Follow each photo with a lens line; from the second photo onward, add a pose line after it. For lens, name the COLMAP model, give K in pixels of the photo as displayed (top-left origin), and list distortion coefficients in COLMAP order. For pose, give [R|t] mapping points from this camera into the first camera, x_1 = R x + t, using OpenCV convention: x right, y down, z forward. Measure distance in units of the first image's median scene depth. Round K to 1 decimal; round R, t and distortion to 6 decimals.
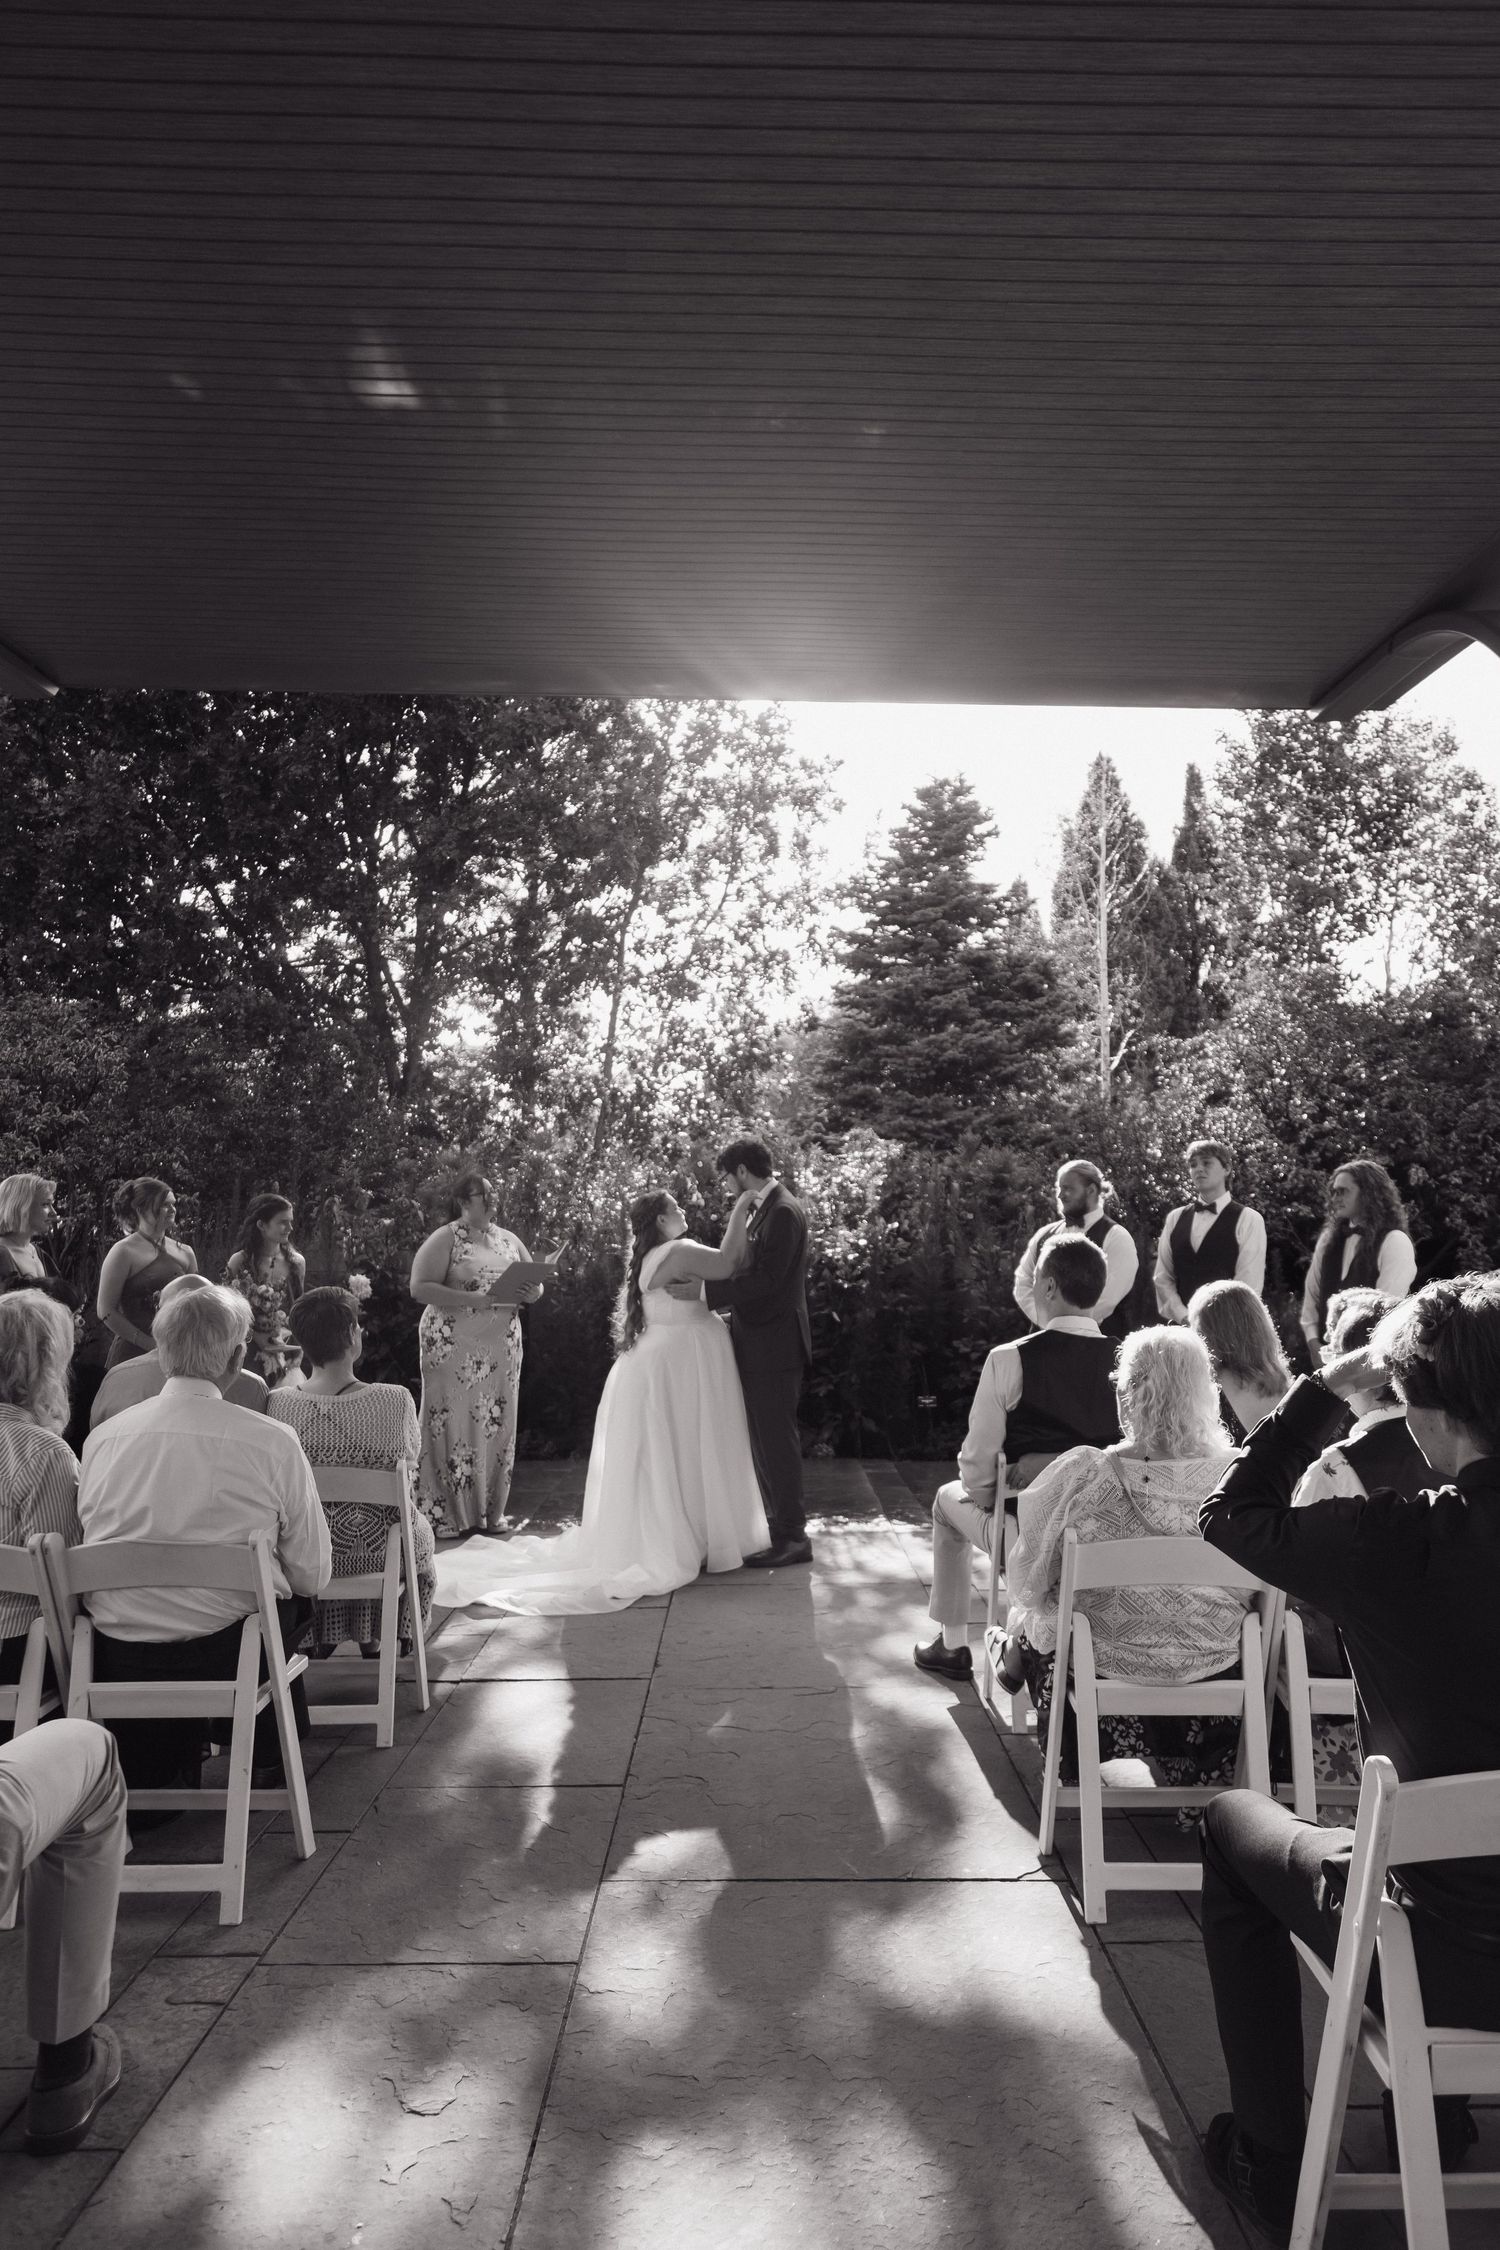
lens RADIAL K [[1550.0, 0, 784.2], [0, 1550.0, 1128.8], [0, 0, 1]] dist [0.017304, -0.001815]
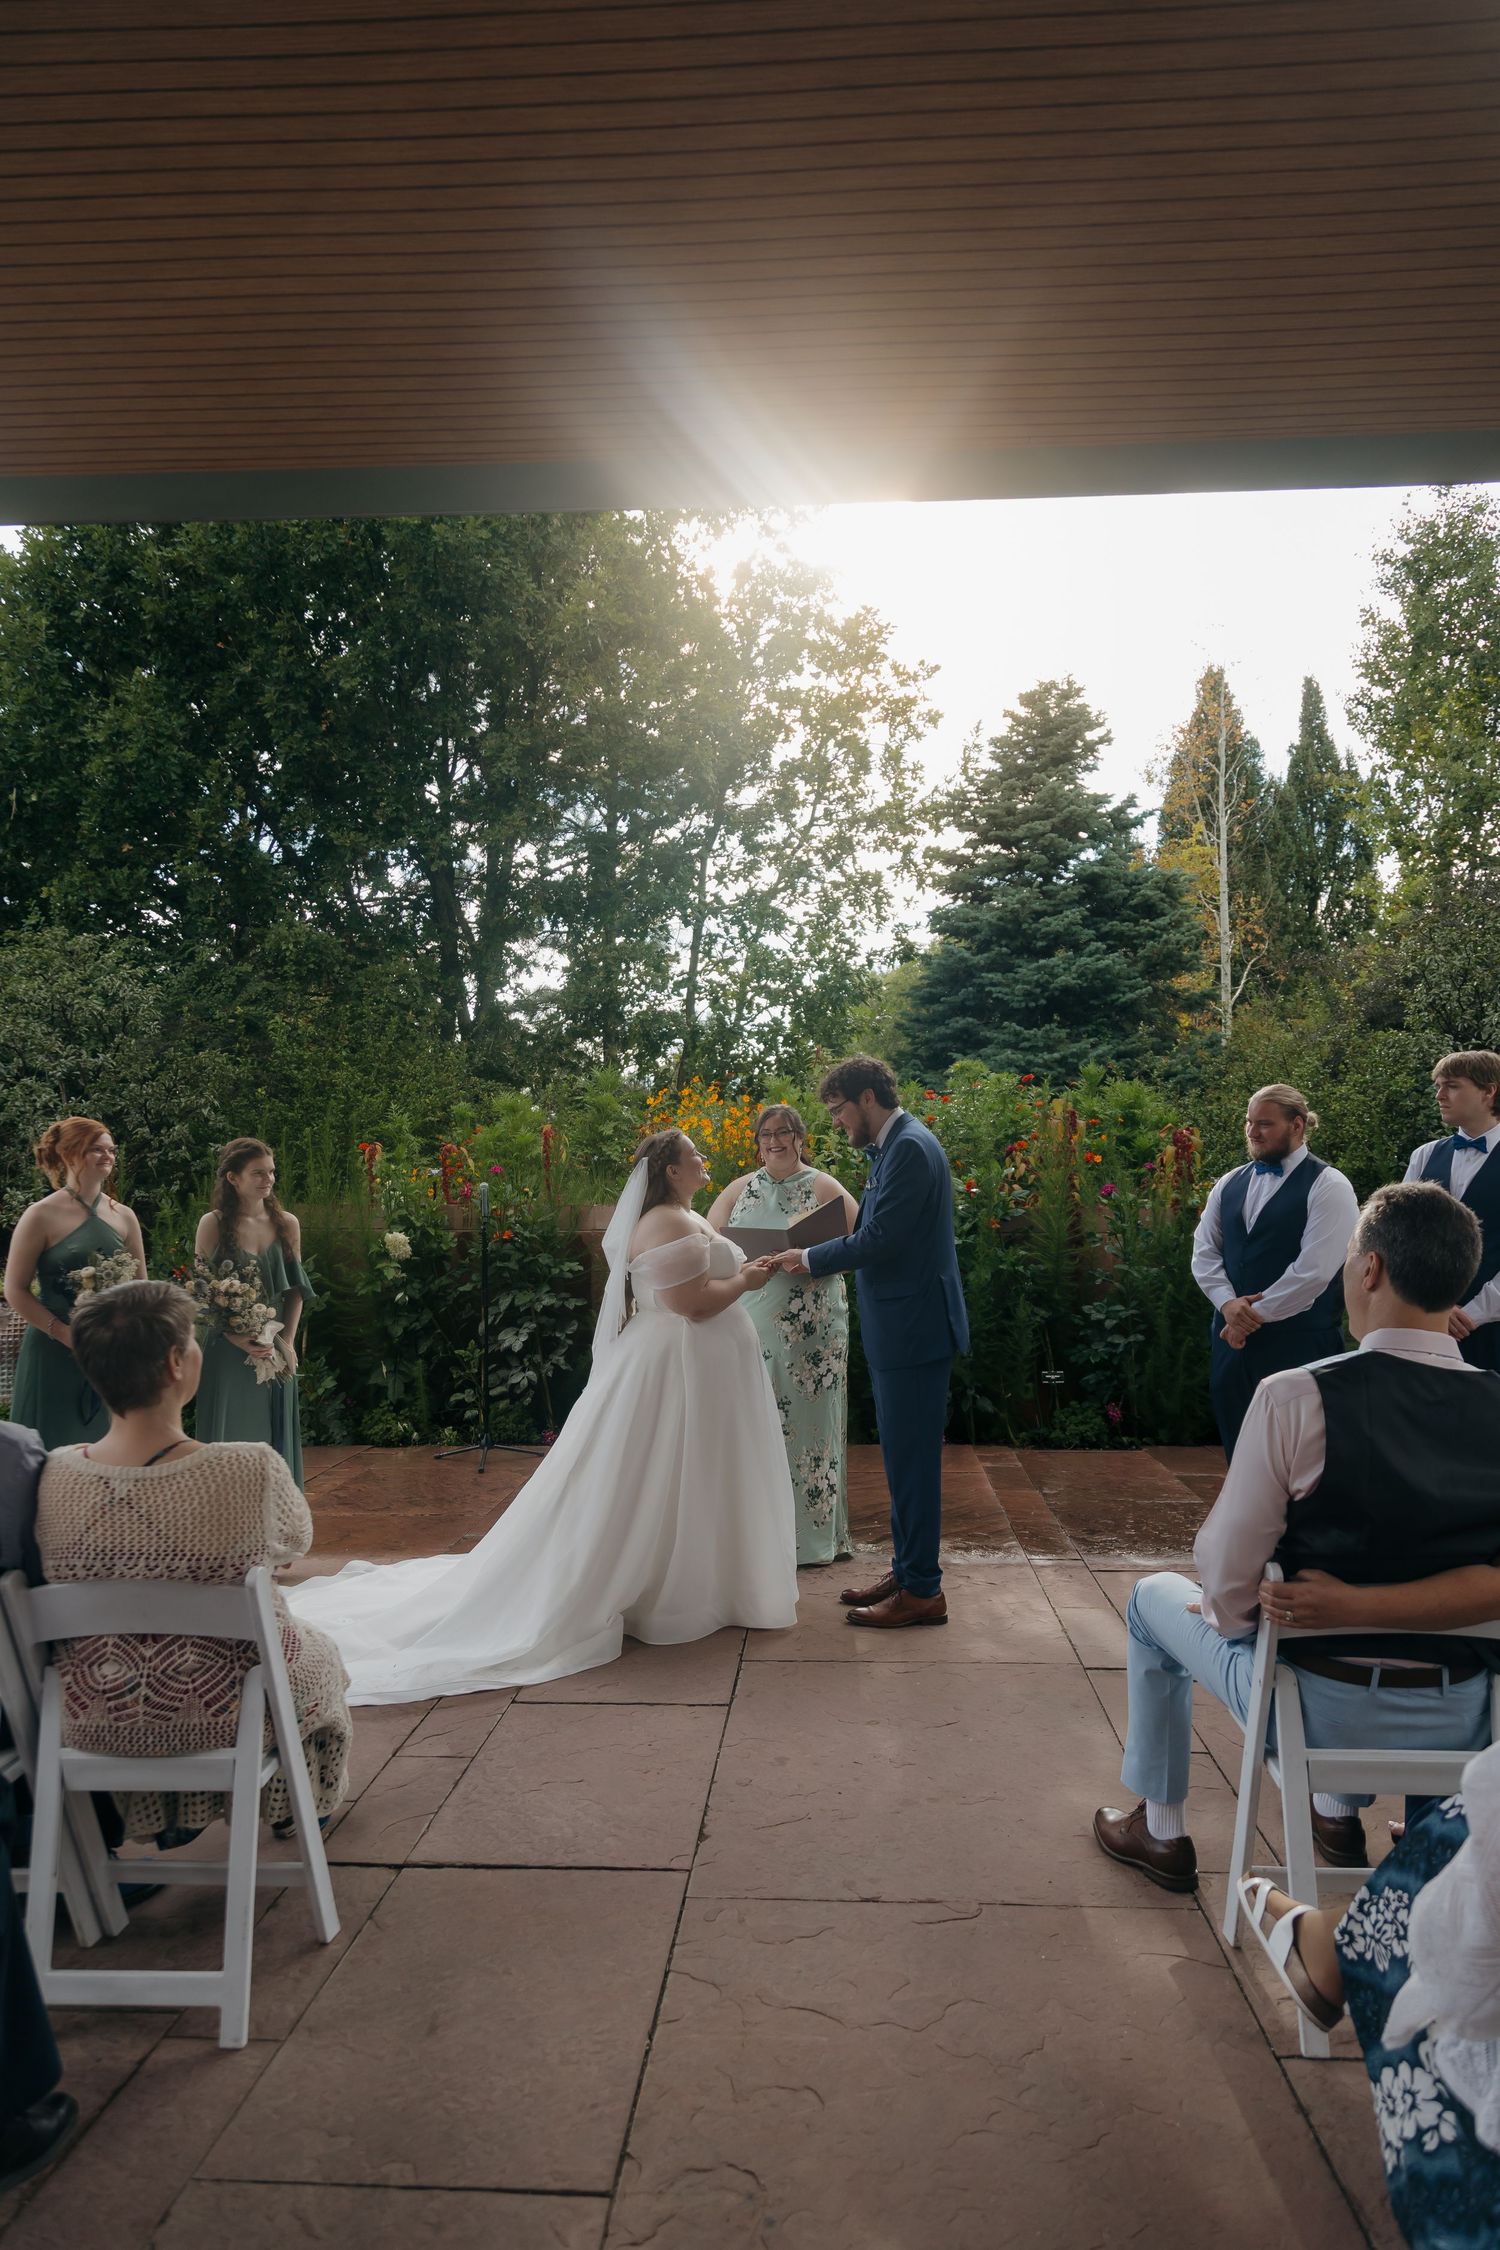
lens RADIAL K [[1471.1, 0, 750.0], [0, 1471.1, 1125.0], [0, 0, 1]] dist [0.023781, -0.000582]
pose [[0.996190, -0.011916, -0.086393, -0.001182], [0.014528, 0.999454, 0.029665, 0.007437], [0.085992, -0.030807, 0.995819, 0.120374]]
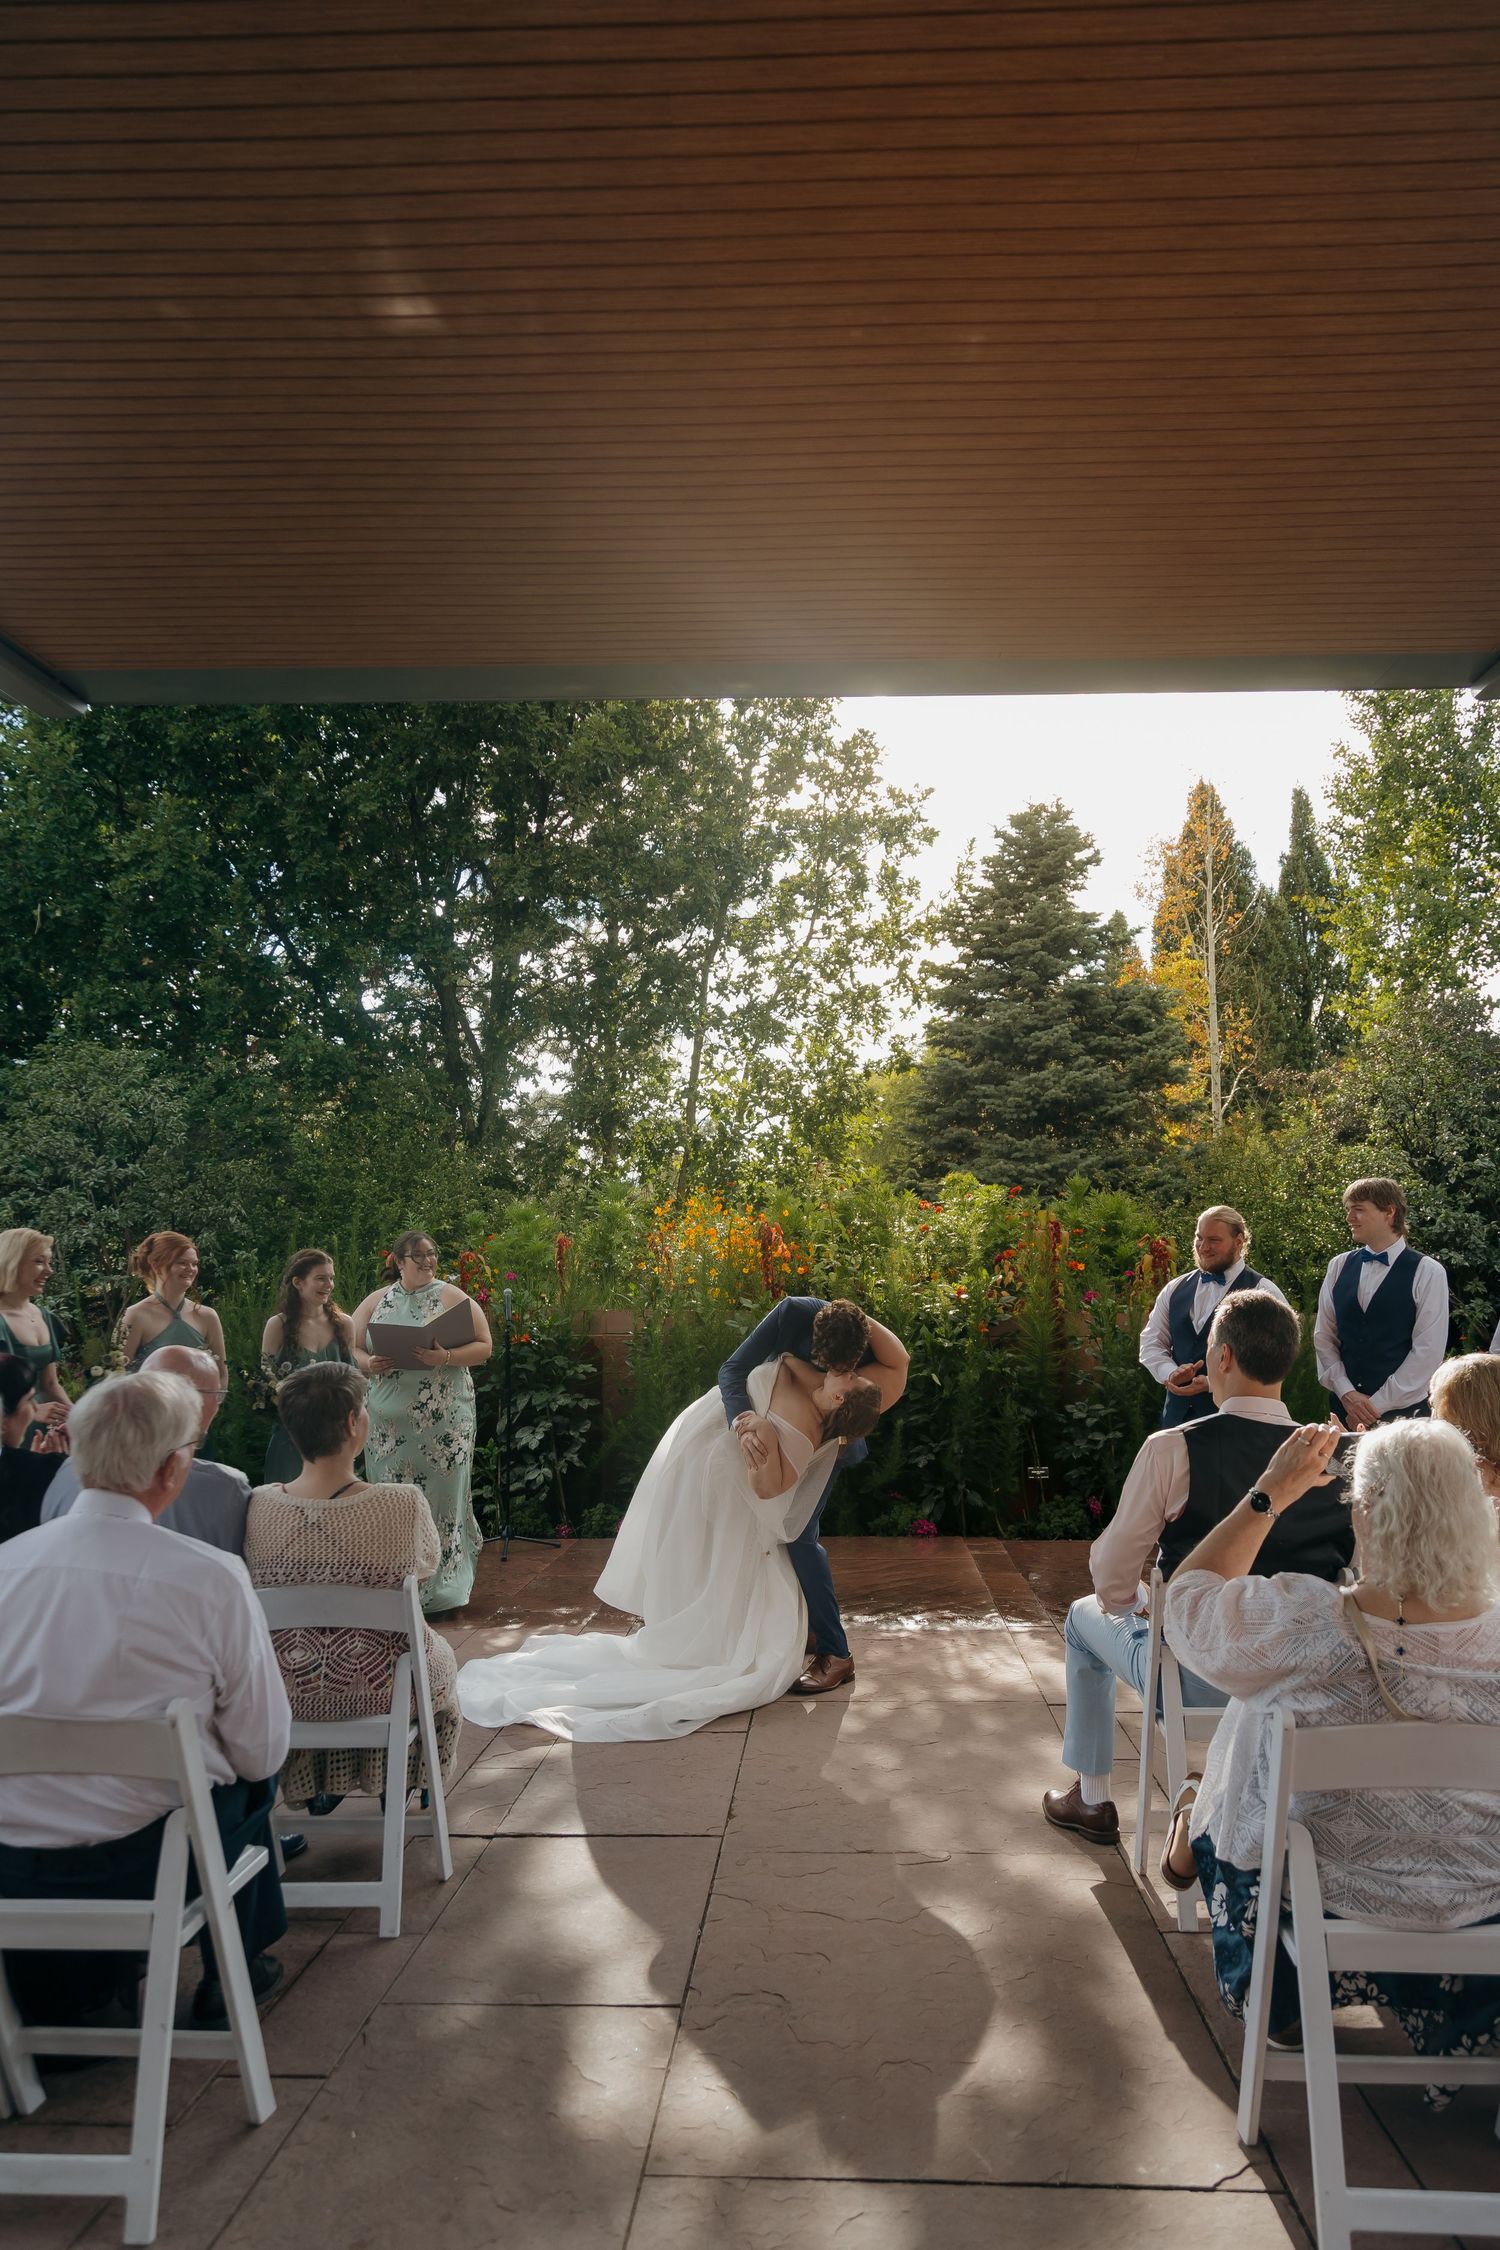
lens RADIAL K [[1553.5, 0, 780.2], [0, 1553.5, 1133.5], [0, 0, 1]] dist [0.017221, -0.000214]
pose [[0.998044, -0.013250, -0.061102, -0.000123], [0.011426, 0.999481, -0.030117, 0.002365], [0.061469, 0.029360, 0.997677, 0.051335]]
